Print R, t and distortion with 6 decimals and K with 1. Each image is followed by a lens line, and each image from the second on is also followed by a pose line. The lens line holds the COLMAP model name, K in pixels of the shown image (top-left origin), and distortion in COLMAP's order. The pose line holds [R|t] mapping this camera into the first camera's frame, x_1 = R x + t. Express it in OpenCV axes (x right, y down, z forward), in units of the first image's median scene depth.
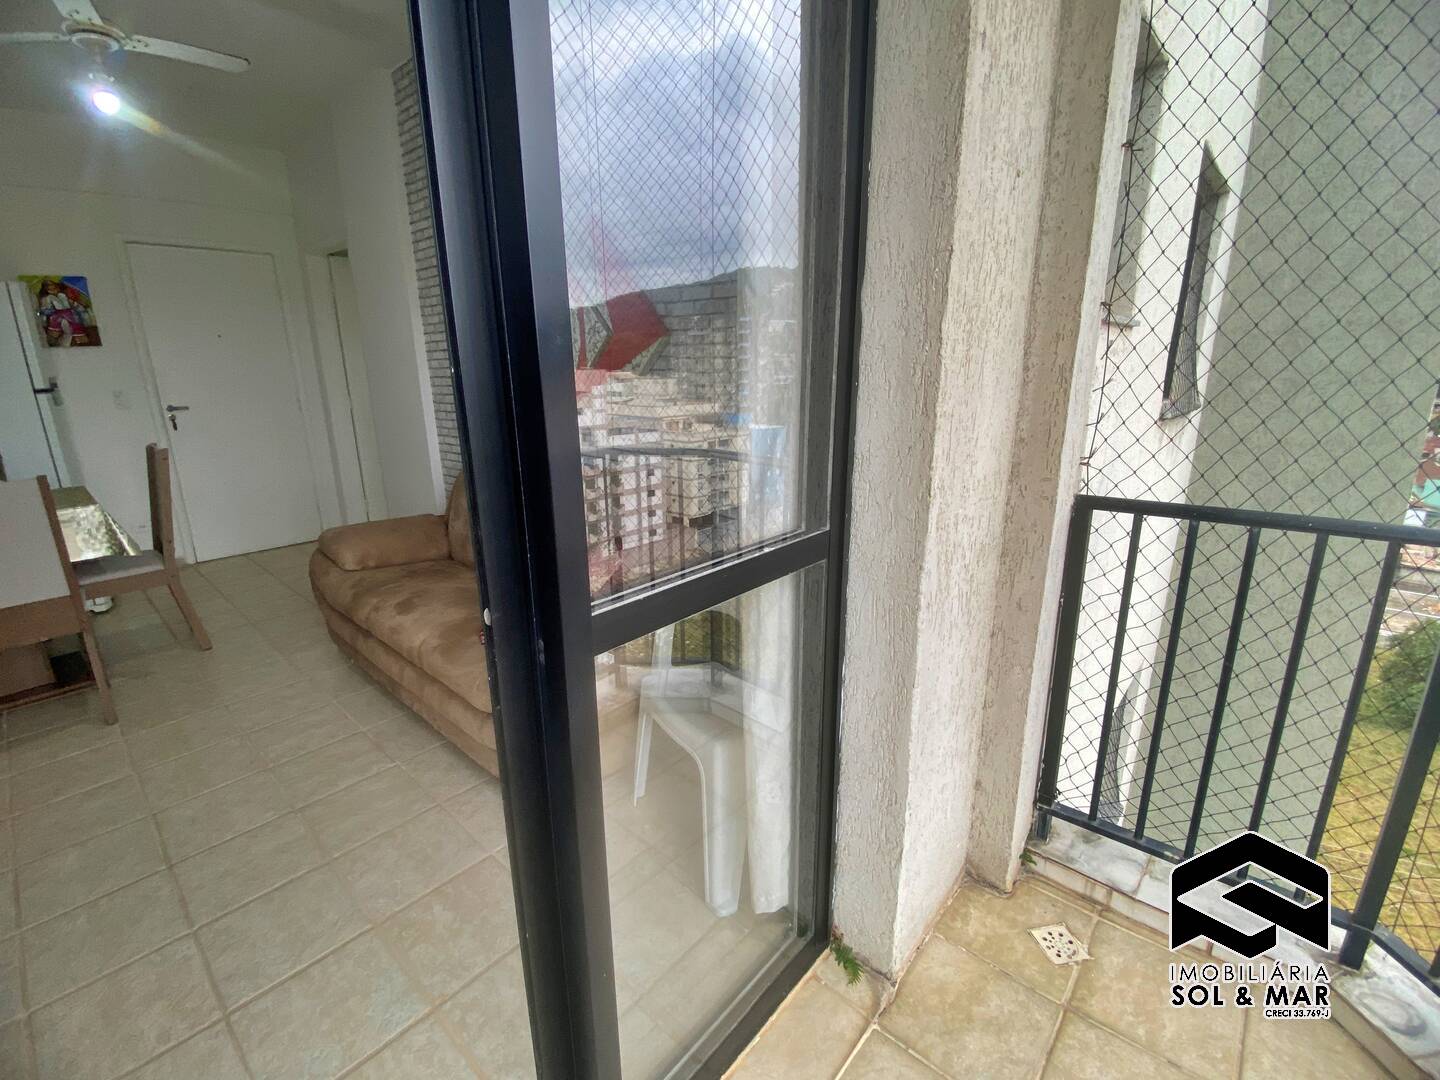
lens RADIAL K [[631.0, 0, 726.5], [0, 631.0, 541.6], [0, 0, 1]] dist [0.017250, -0.018391]
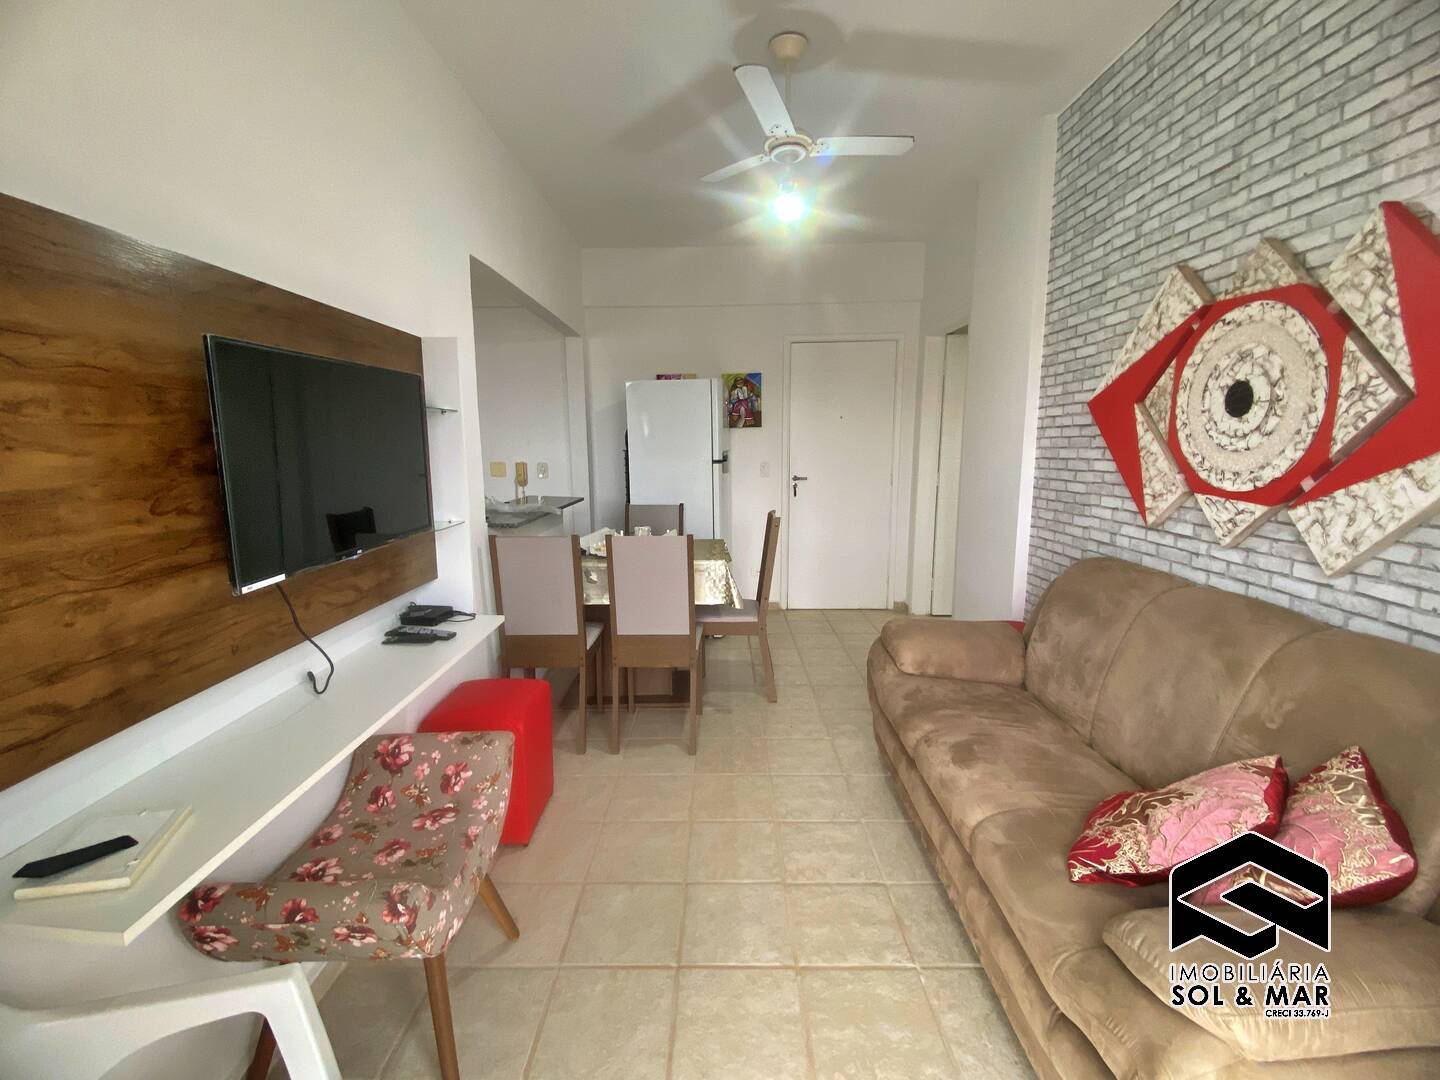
lens RADIAL K [[631.0, 0, 708.4], [0, 631.0, 531.9], [0, 0, 1]] dist [0.017250, -0.018391]
pose [[0.651153, 0.110189, -0.750905, -0.140990], [-0.203970, 0.978411, -0.033301, -0.062912], [0.731024, 0.174846, 0.659570, 0.192461]]
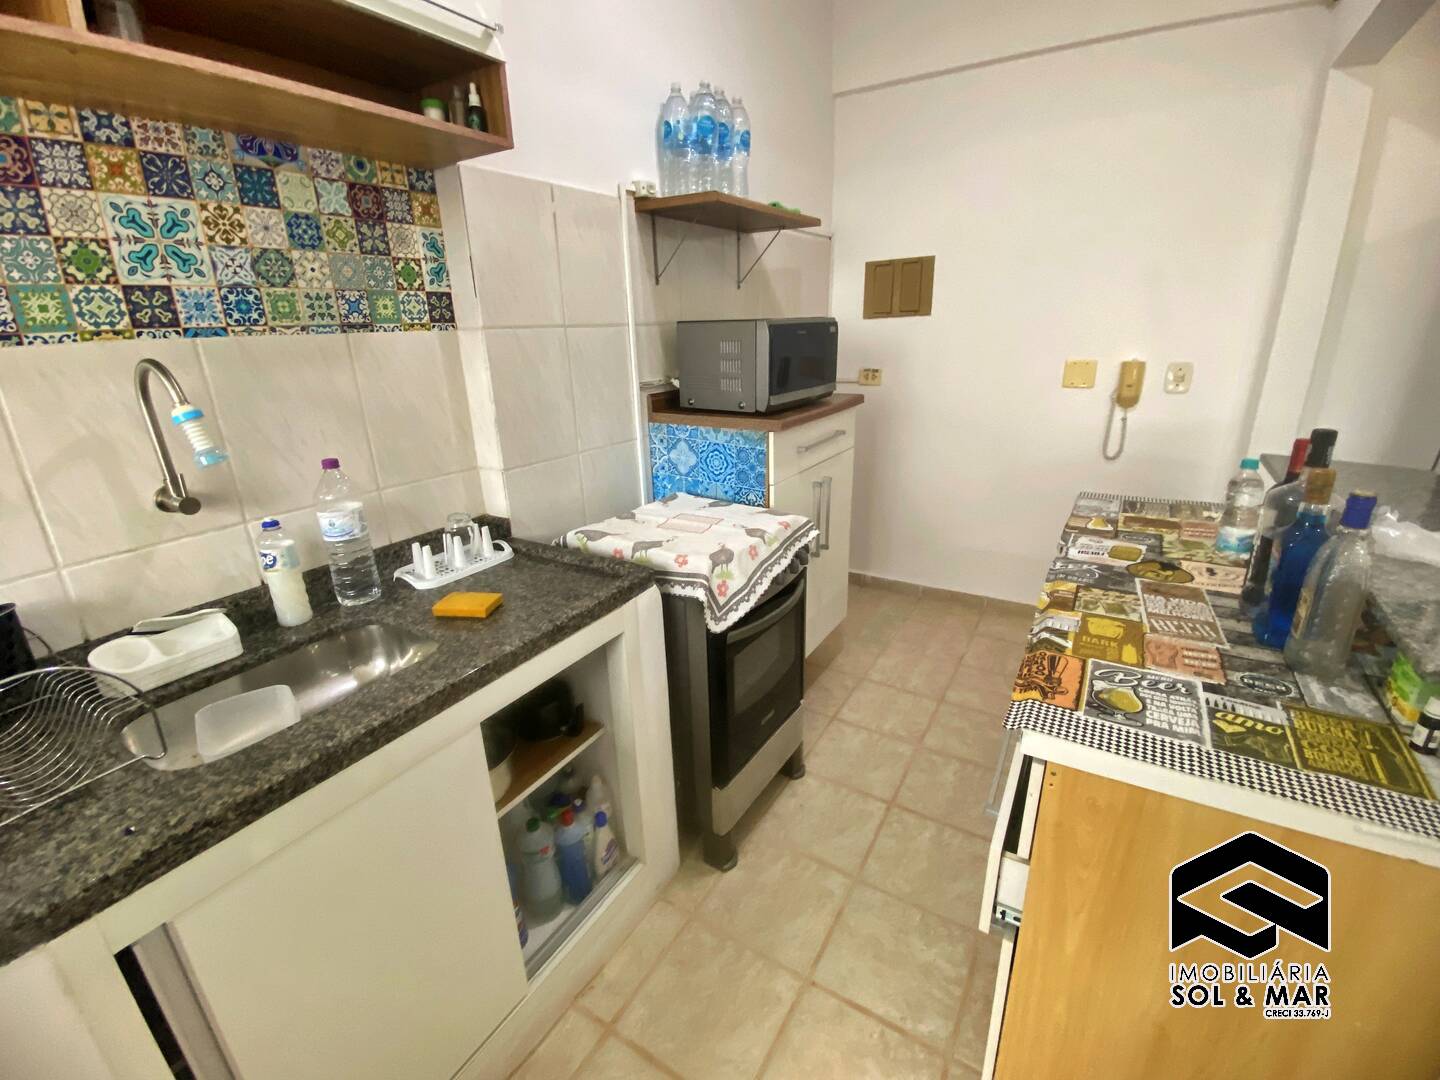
lens RADIAL K [[631.0, 0, 724.8], [0, 631.0, 546.5], [0, 0, 1]] dist [0.017250, -0.018391]
pose [[0.183363, 0.332531, -0.925095, -1.012380], [-0.242168, 0.927329, 0.285334, -0.073221], [0.952750, 0.171709, 0.250566, 0.169230]]
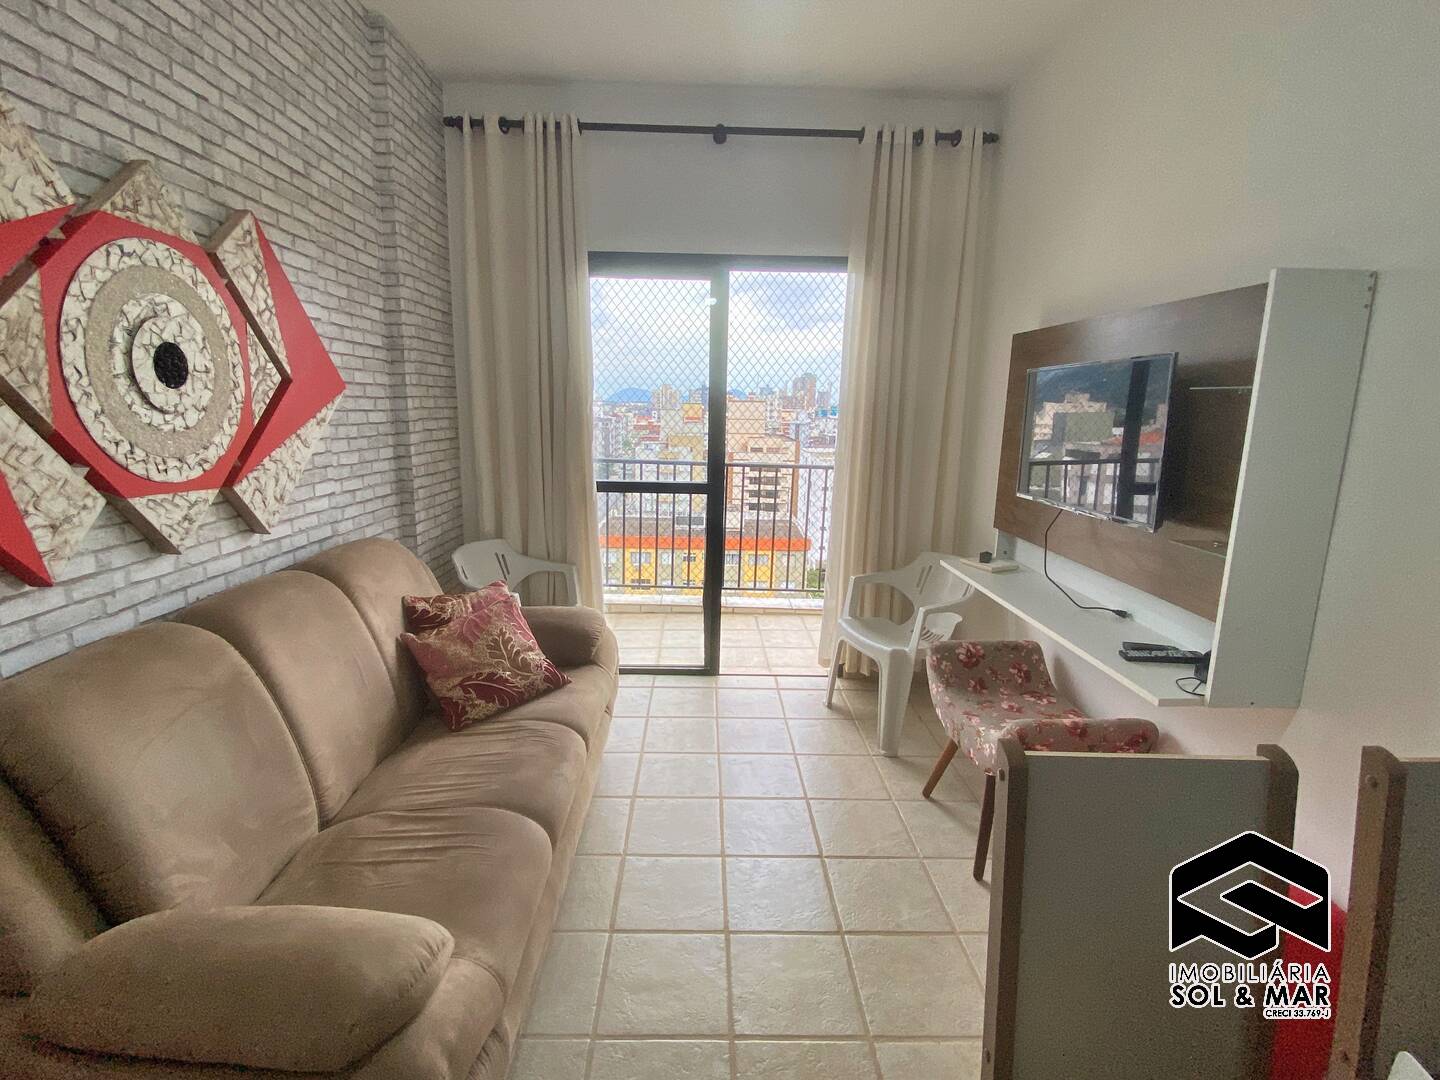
lens RADIAL K [[684.1, 0, 719.4], [0, 684.1, 529.0], [0, 0, 1]] dist [0.017221, -0.012344]
pose [[-0.685570, -0.140331, 0.714354, -1.012223], [0.185309, 0.915287, 0.357646, -0.325438], [-0.704028, 0.377568, -0.601488, 1.070466]]
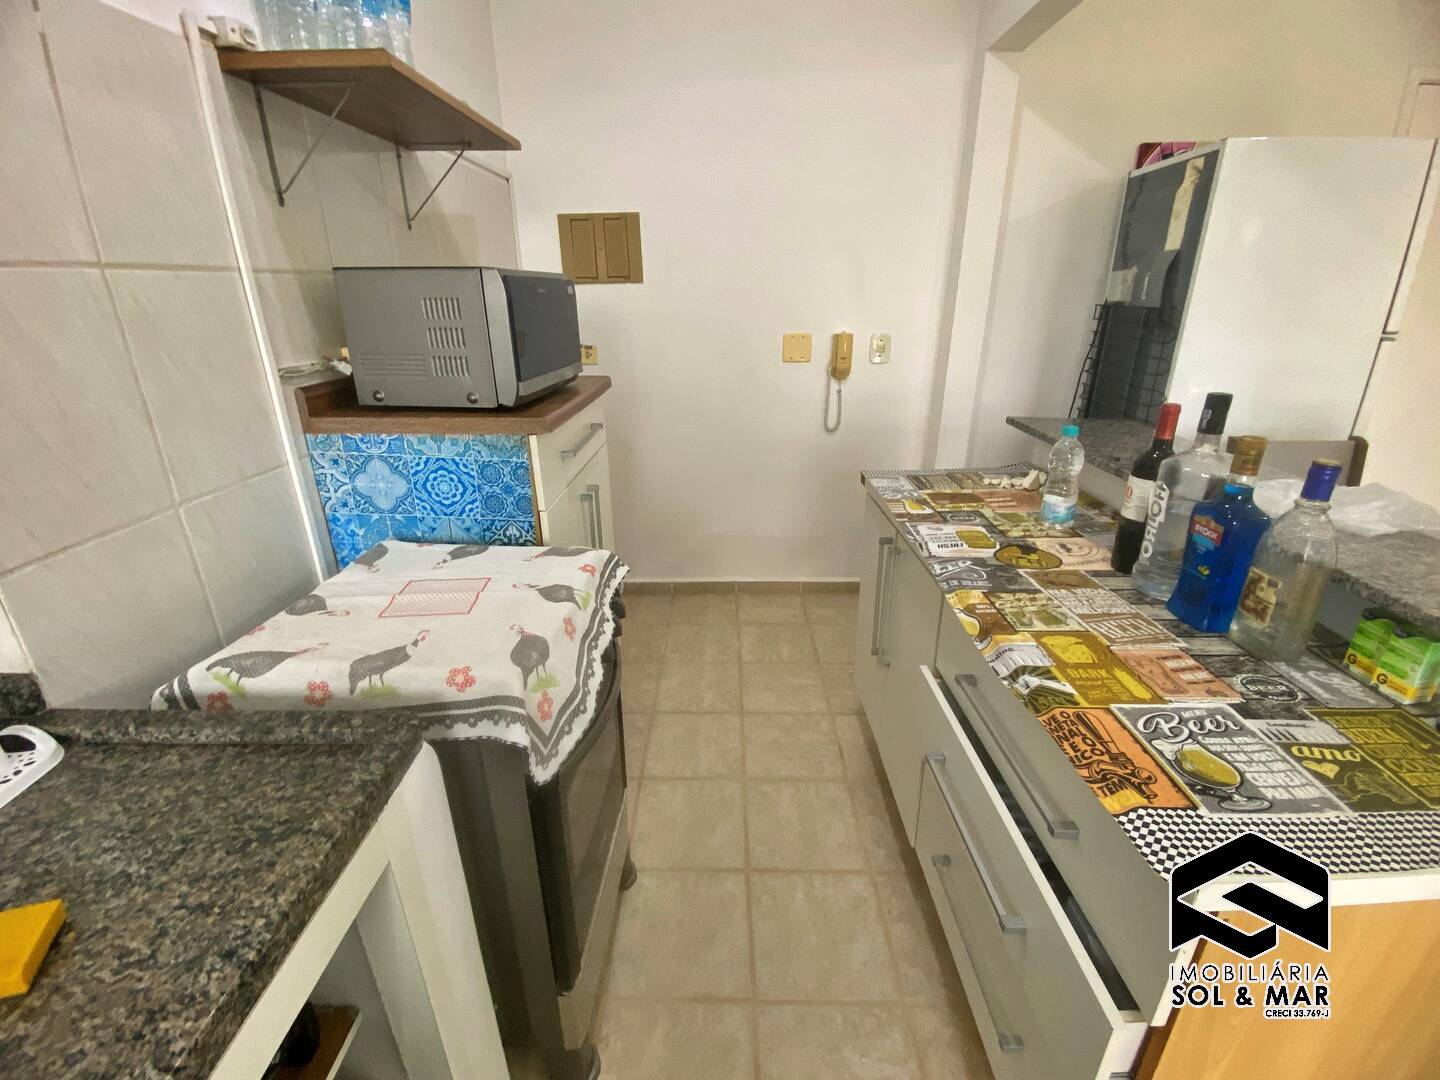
lens RADIAL K [[631.0, 0, 726.6], [0, 631.0, 537.3], [0, 0, 1]] dist [0.017250, -0.018391]
pose [[0.661002, 0.274281, -0.698460, -1.232437], [-0.205048, 0.961400, 0.183484, -0.048343], [0.721825, 0.021935, 0.691728, 0.149883]]
